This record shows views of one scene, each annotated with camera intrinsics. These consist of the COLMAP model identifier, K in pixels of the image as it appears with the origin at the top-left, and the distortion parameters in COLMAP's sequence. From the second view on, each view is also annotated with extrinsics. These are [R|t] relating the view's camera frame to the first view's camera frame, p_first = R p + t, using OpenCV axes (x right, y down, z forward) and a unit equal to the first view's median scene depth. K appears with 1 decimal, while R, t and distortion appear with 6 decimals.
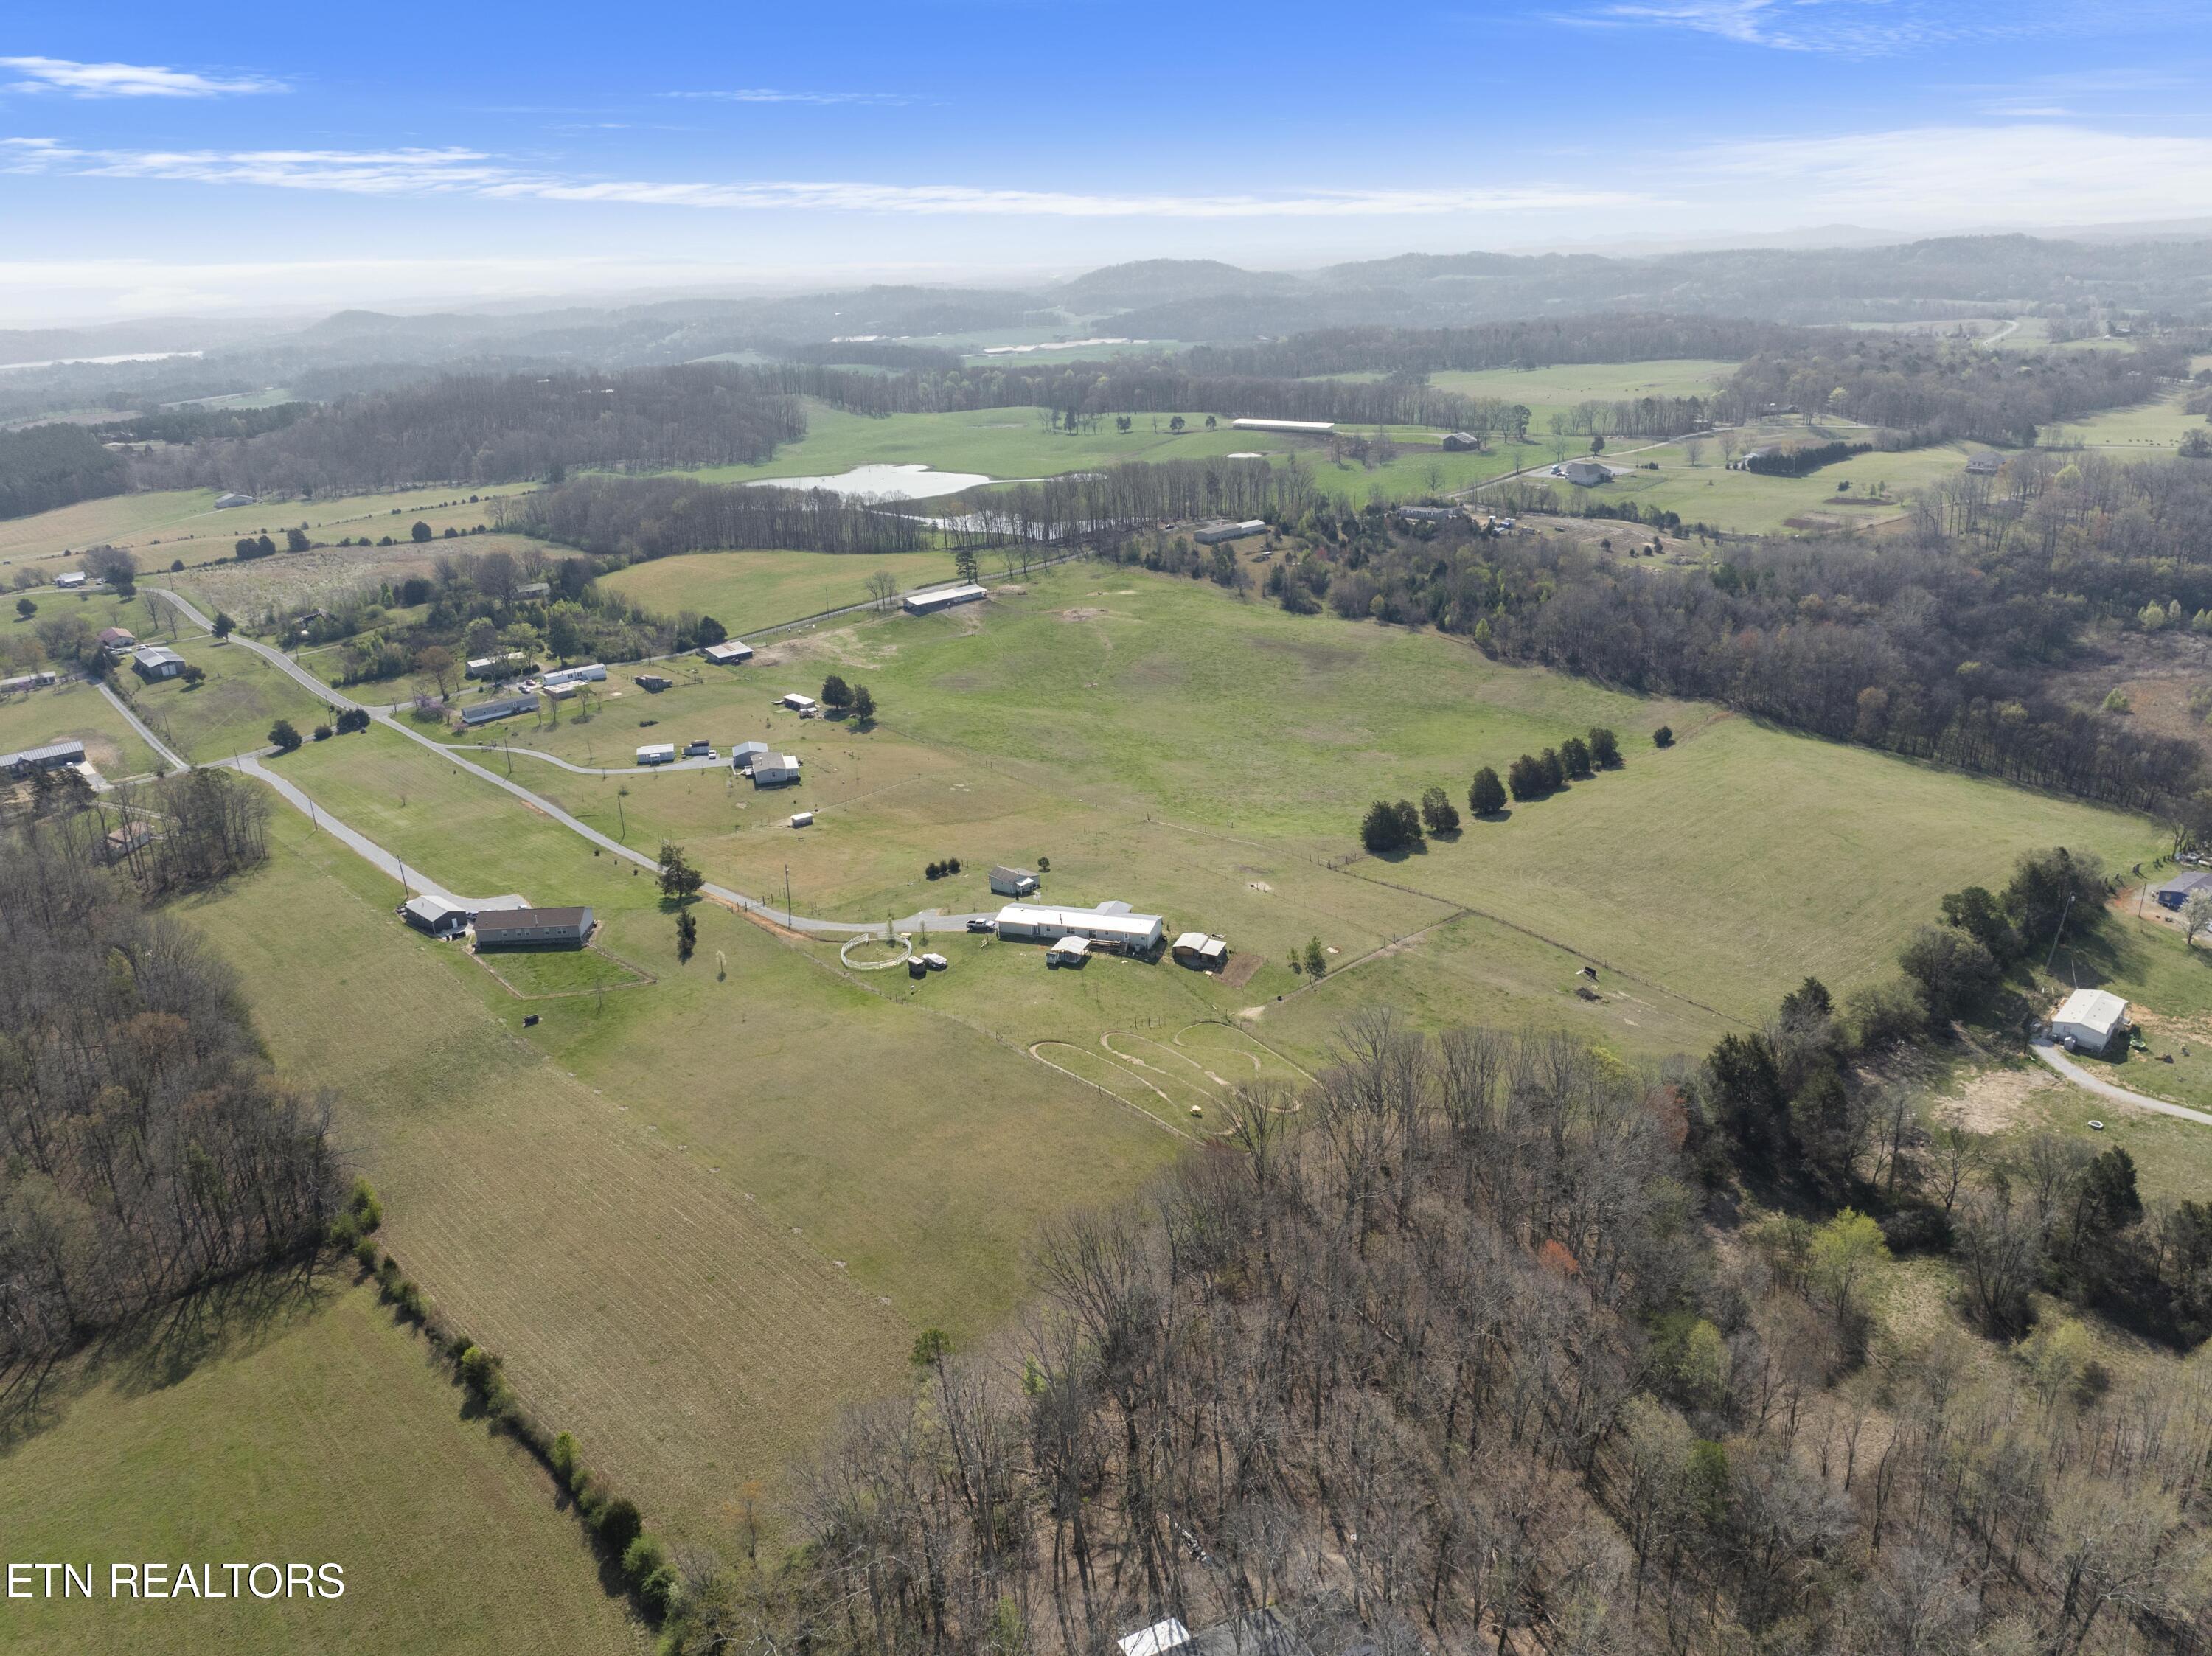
lens RADIAL K [[1618.0, 0, 1115.7], [0, 1618.0, 826.0], [0, 0, 1]] dist [-0.032546, -0.007042]
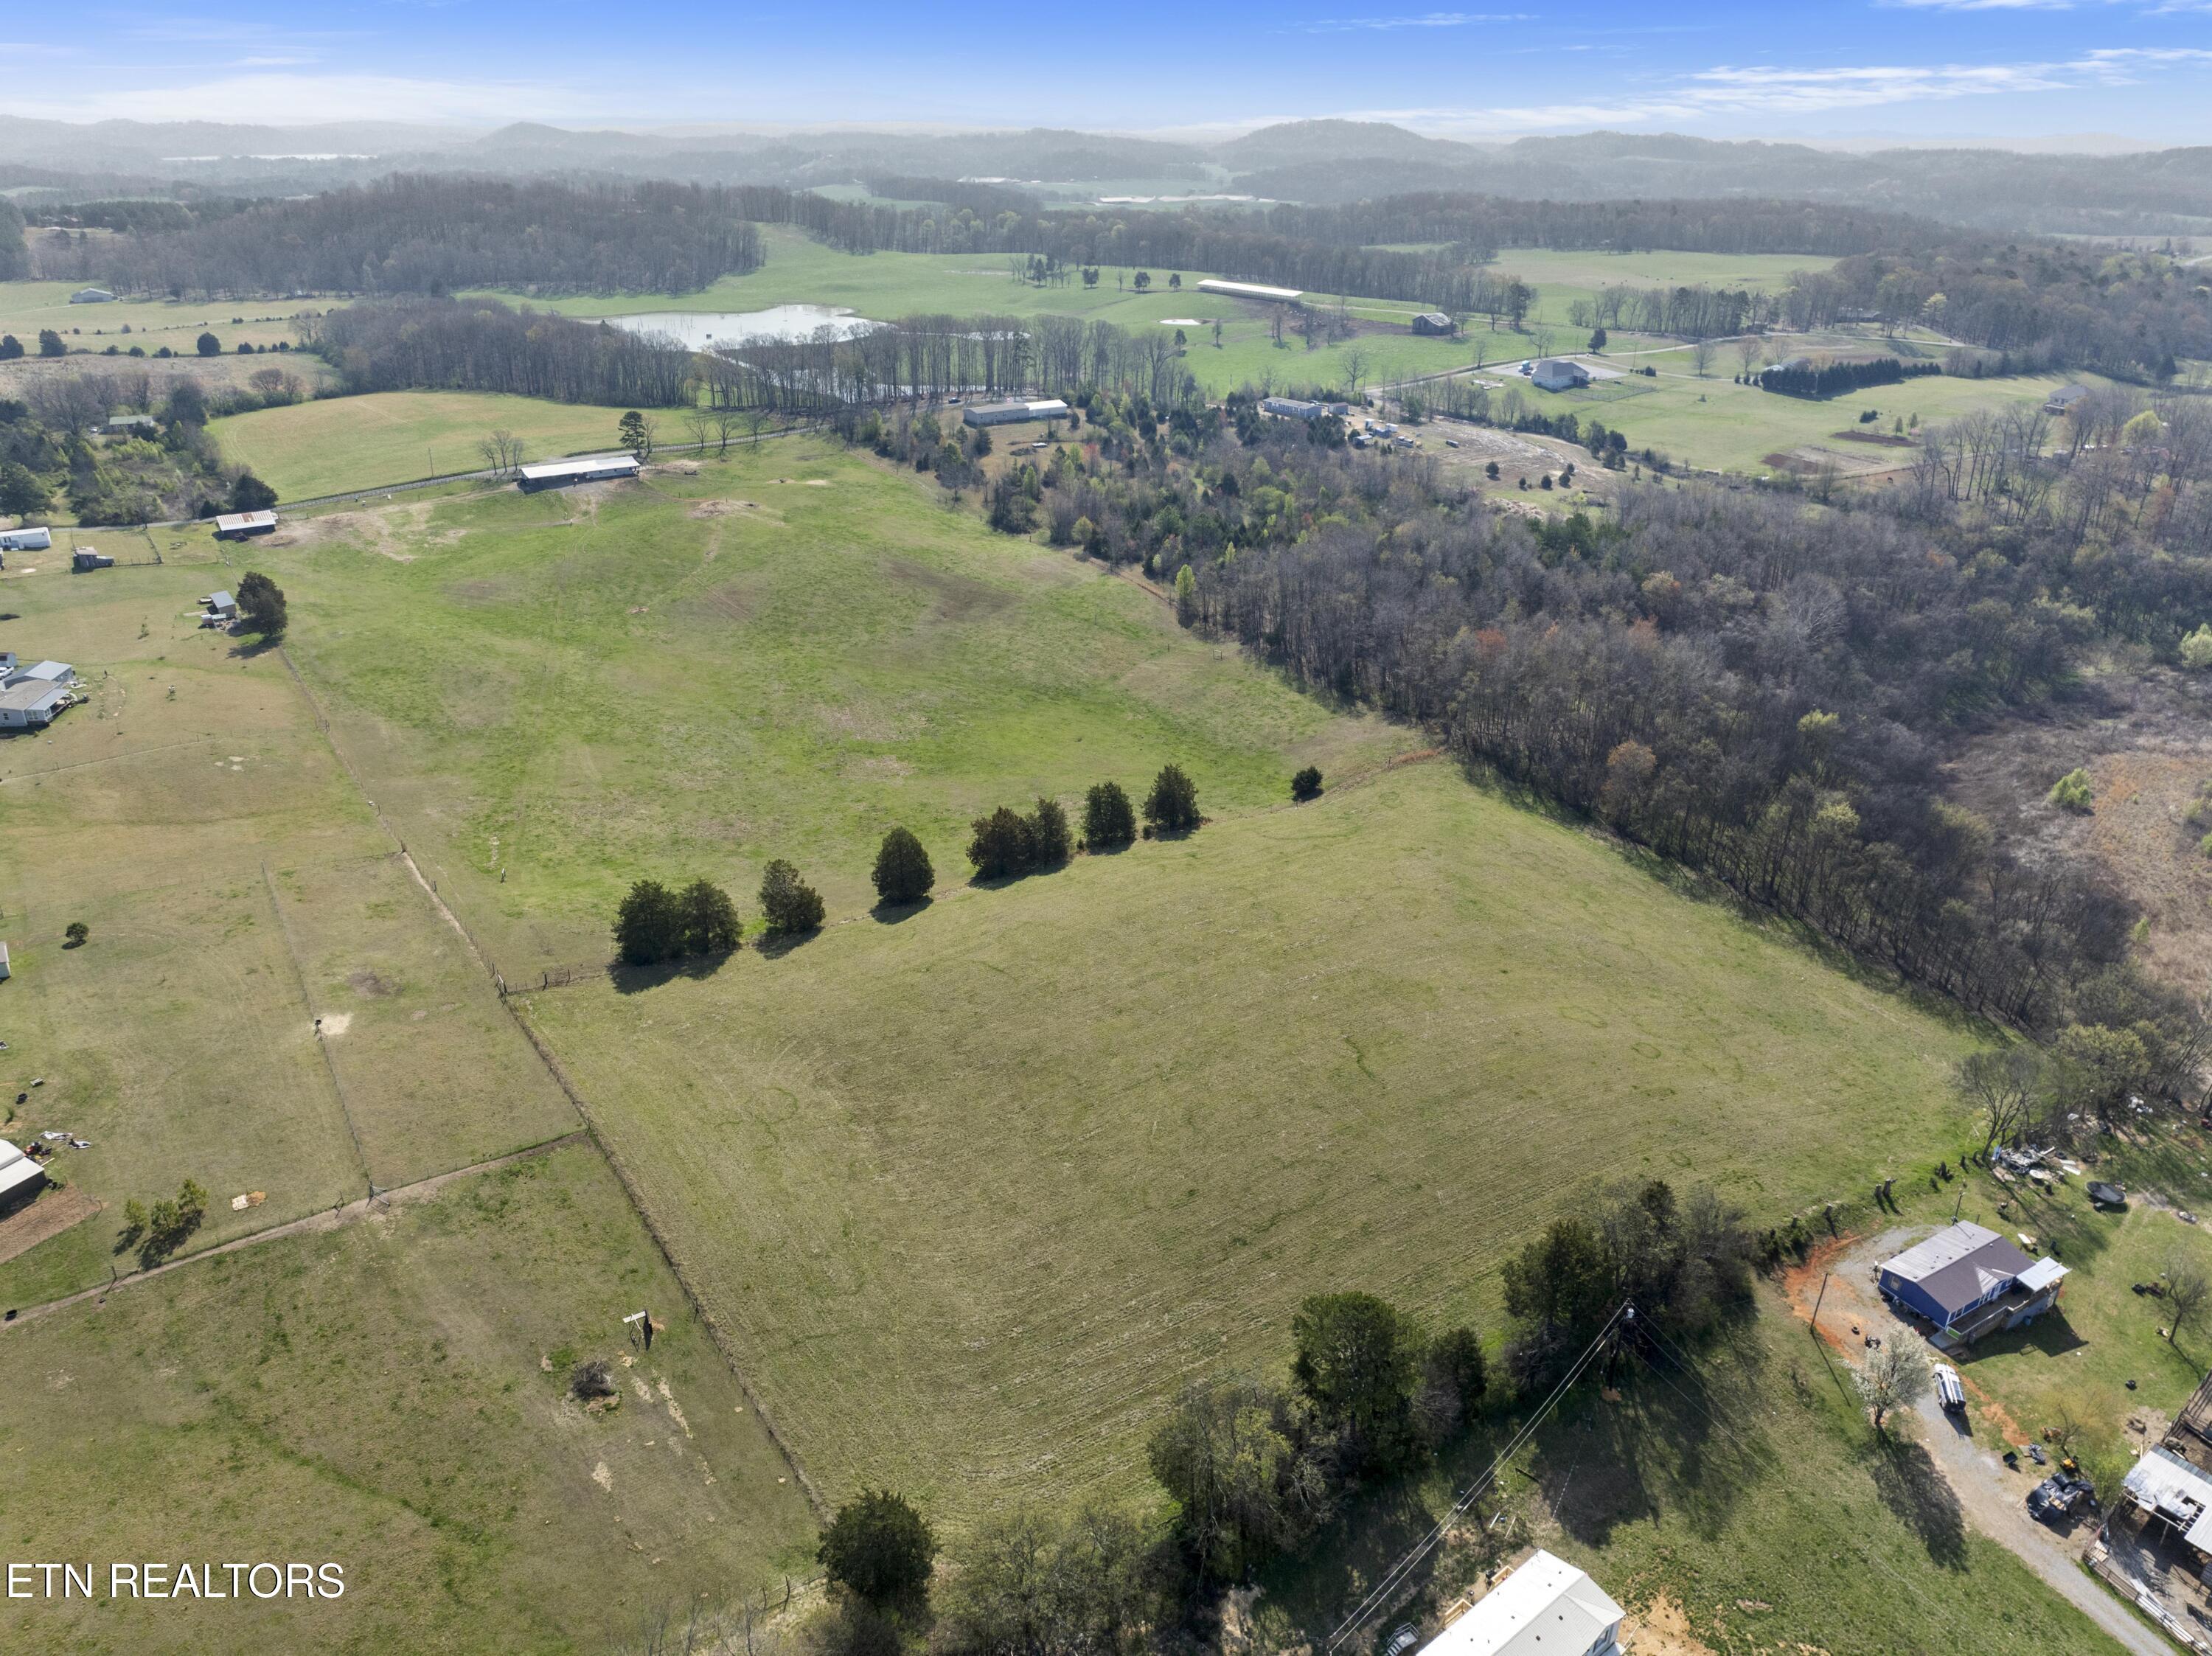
lens RADIAL K [[1584.4, 0, 1109.7], [0, 1584.4, 829.8], [0, 0, 1]] dist [-0.038021, 0.002302]
pose [[0.990037, 0.103906, -0.095027, 0.240294], [-0.095234, 0.991227, 0.091648, -0.065084], [0.103716, -0.081685, 0.991247, 0.265569]]
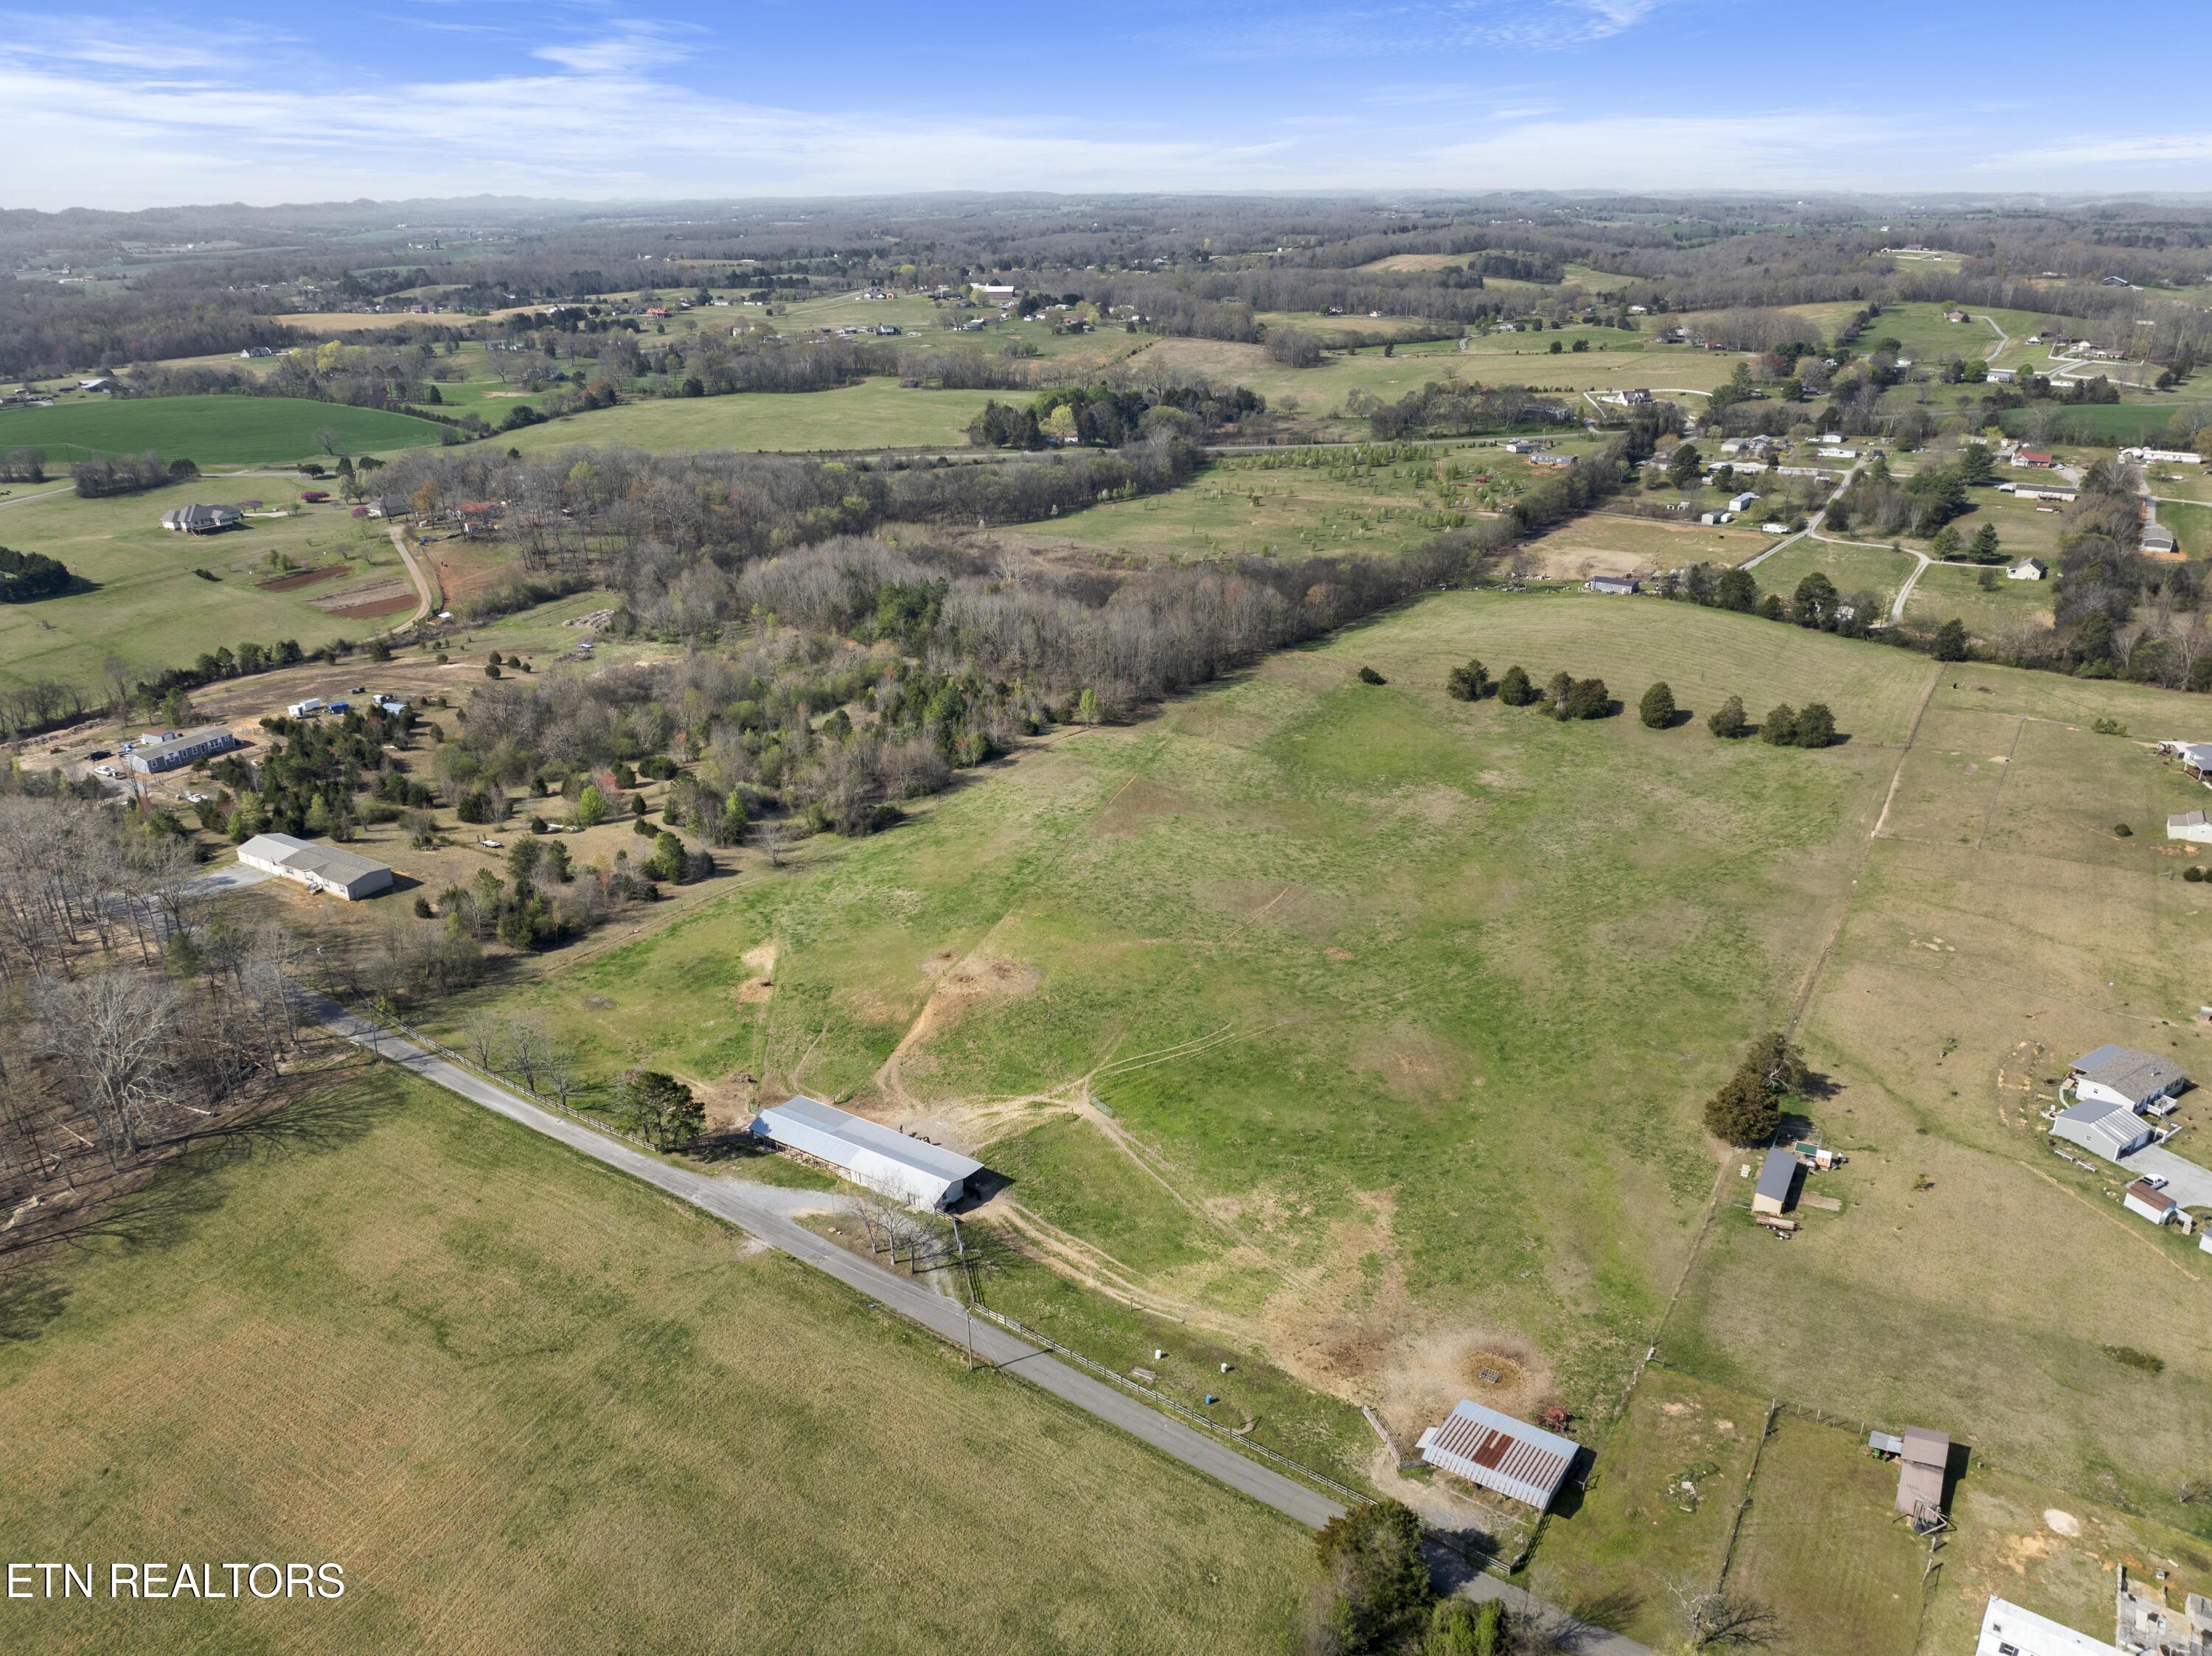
lens RADIAL K [[1549.5, 0, 1106.0], [0, 1549.5, 828.0], [0, 0, 1]] dist [-0.024113, -0.017552]
pose [[-0.273879, -0.326216, 0.904750, -0.414271], [0.345270, 0.844661, 0.409068, -0.329787], [-0.897652, 0.424418, -0.118702, 0.978486]]
